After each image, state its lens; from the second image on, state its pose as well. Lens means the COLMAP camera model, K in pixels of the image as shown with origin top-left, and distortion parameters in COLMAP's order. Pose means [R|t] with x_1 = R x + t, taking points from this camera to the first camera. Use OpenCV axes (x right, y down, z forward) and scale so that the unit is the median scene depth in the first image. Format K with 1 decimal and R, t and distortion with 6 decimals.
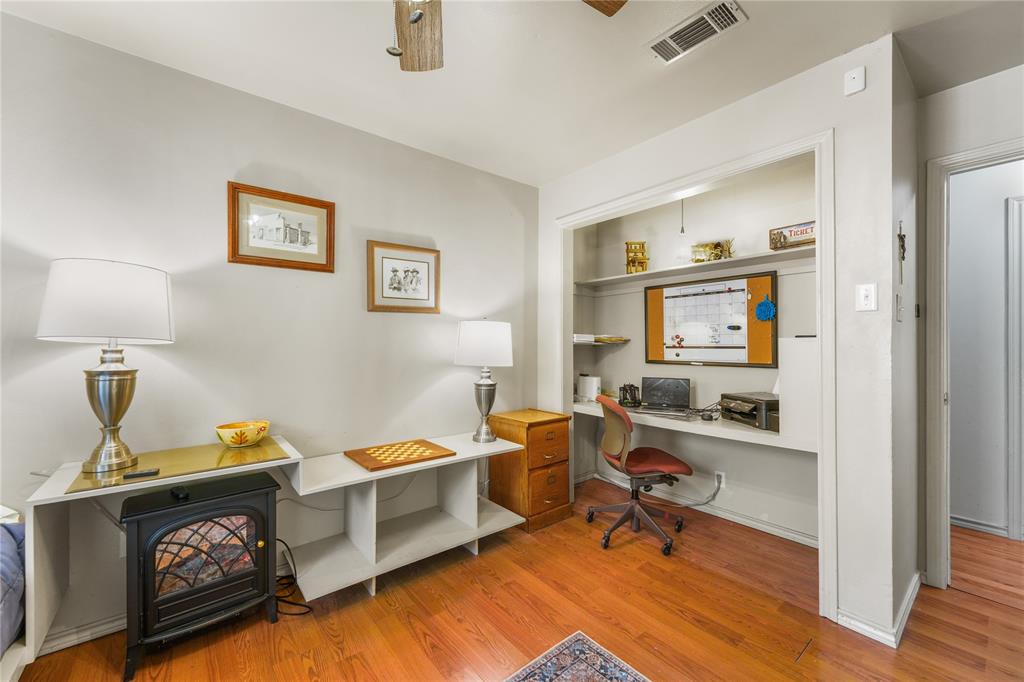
lens RADIAL K [[408.4, 0, 503.9], [0, 408.4, 344.8], [0, 0, 1]] dist [0.009511, -0.001355]
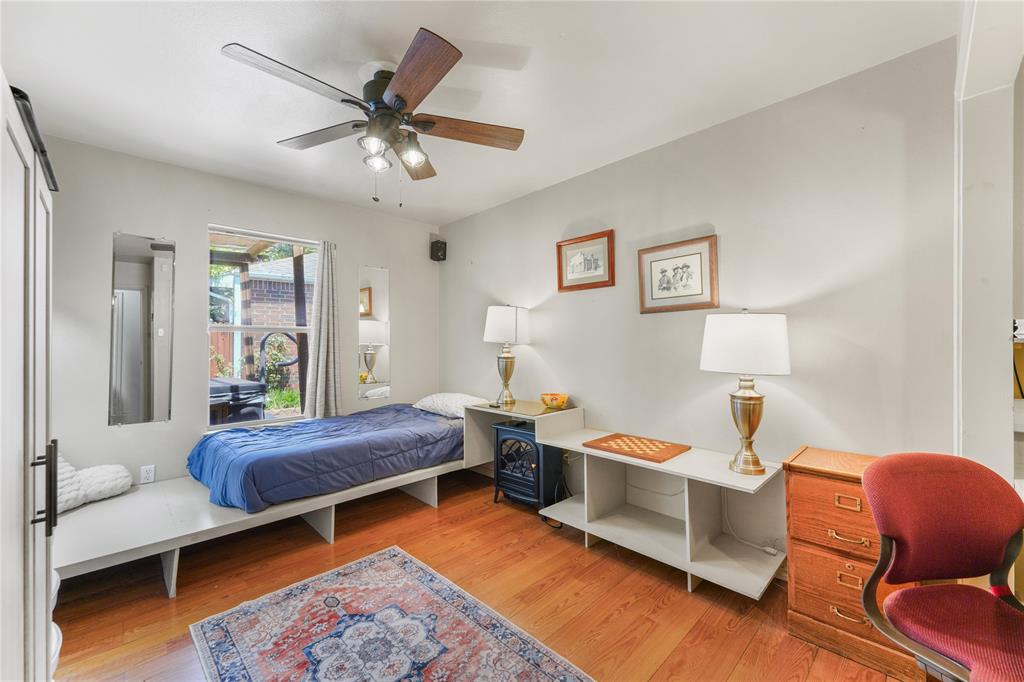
lens RADIAL K [[408.4, 0, 503.6], [0, 408.4, 338.1], [0, 0, 1]] dist [0.009511, -0.001355]
pose [[0.084870, -0.010159, -0.996340, 0.741806], [0.008073, 0.999922, -0.009508, -0.008776], [0.996359, -0.007237, 0.084945, 0.534912]]
